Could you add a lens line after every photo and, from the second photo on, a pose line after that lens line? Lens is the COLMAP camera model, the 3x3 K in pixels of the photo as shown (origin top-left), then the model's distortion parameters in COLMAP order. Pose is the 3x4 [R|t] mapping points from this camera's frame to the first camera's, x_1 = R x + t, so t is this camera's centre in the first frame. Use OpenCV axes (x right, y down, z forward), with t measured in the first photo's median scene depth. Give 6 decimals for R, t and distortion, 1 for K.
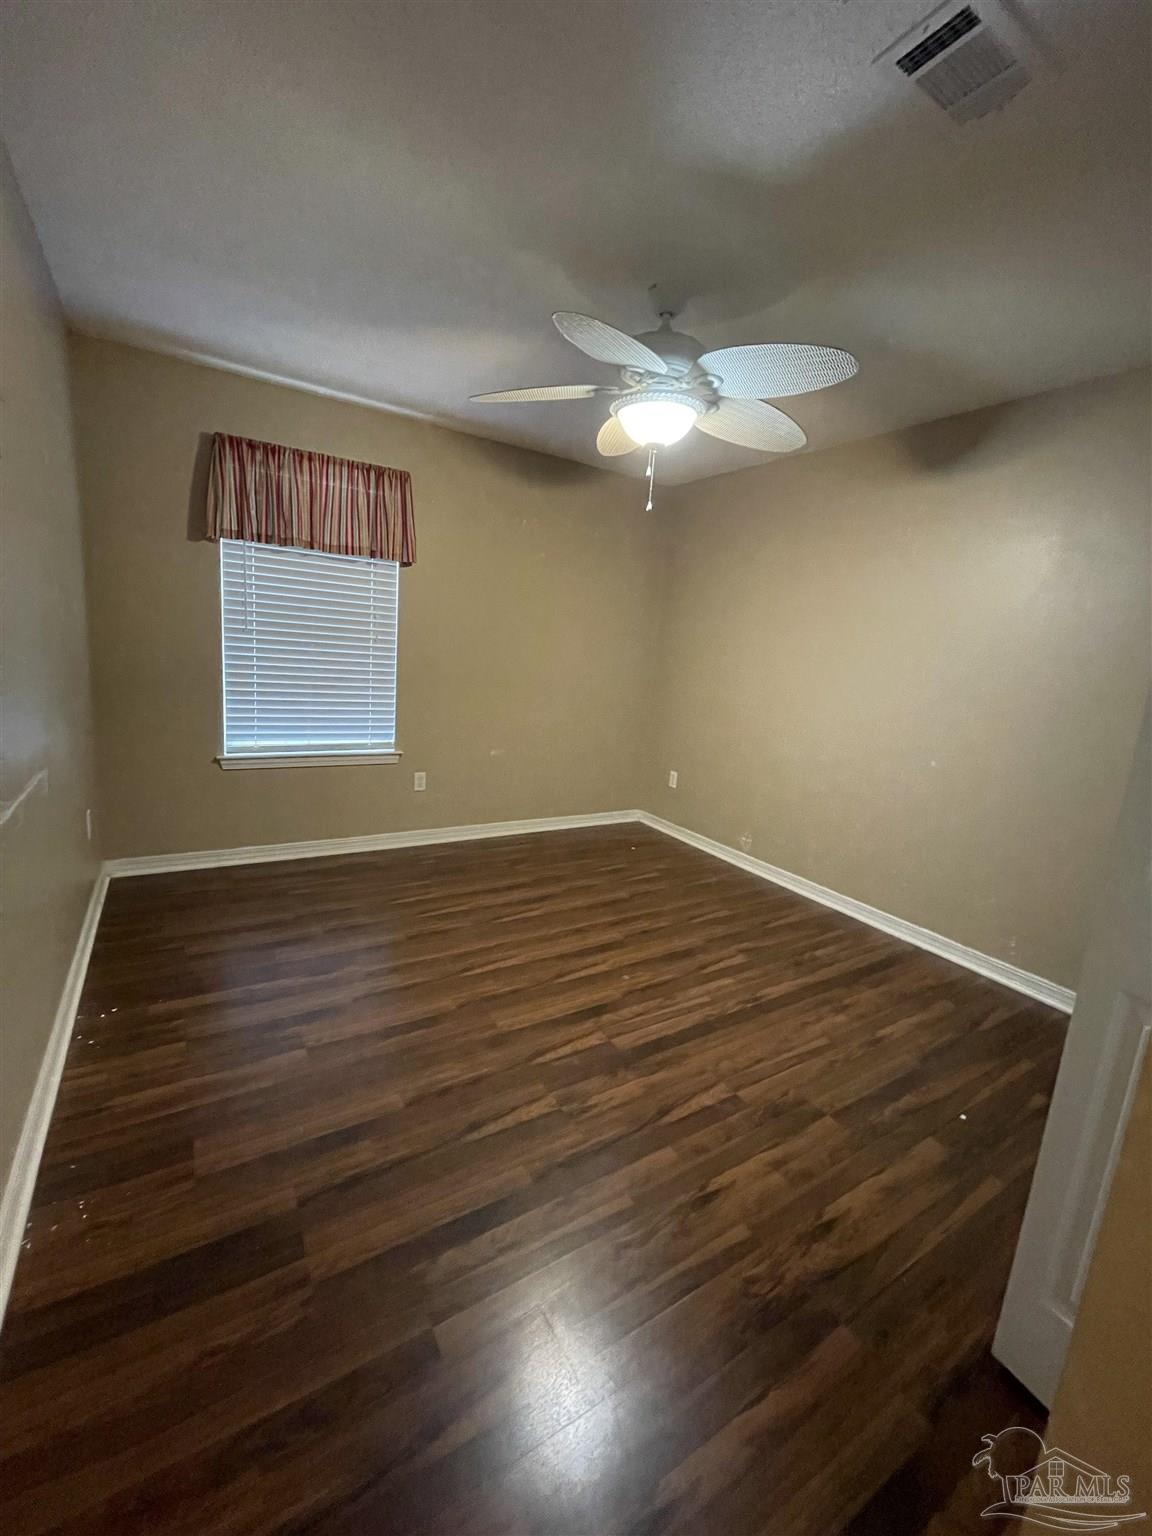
lens RADIAL K [[616.0, 0, 569.9], [0, 616.0, 772.2], [0, 0, 1]] dist [-0.001939, -0.000412]
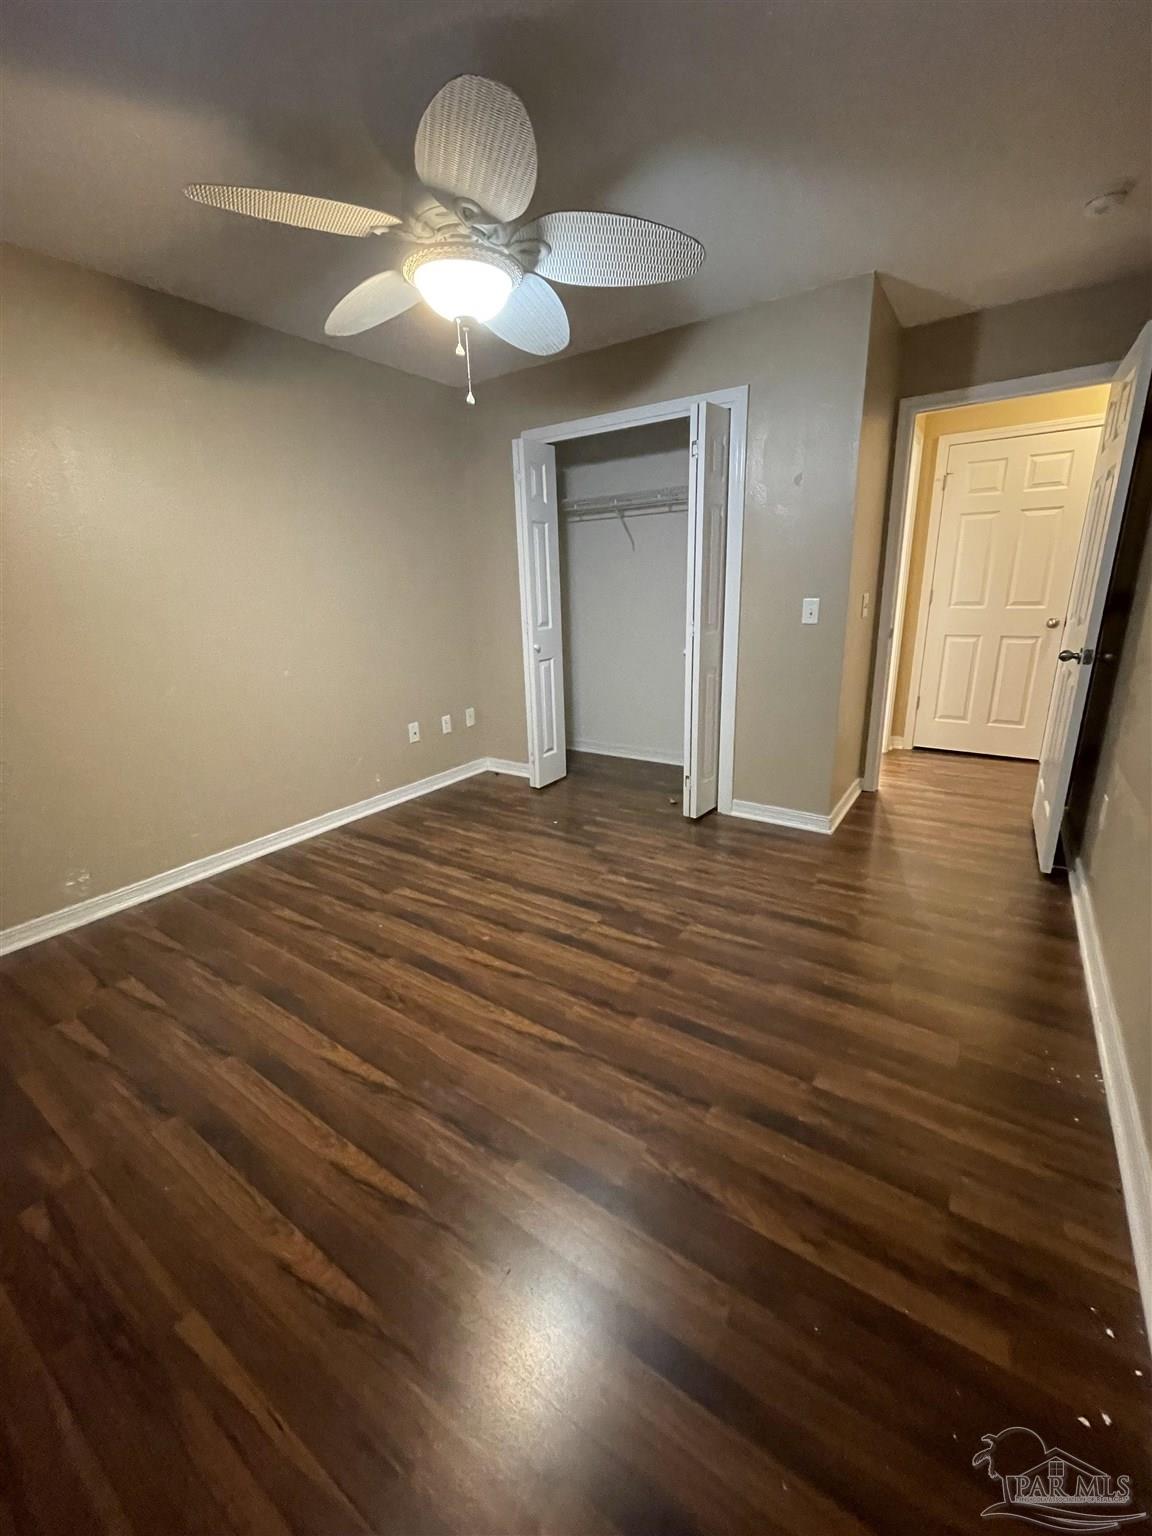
lens RADIAL K [[616.0, 0, 578.7], [0, 616.0, 763.9], [0, 0, 1]] dist [-0.001939, -0.000412]
pose [[-0.407083, -0.317465, 0.856446, -0.713121], [0.193830, 0.886274, 0.420653, -0.274445], [-0.892588, 0.337245, -0.299253, 1.131128]]
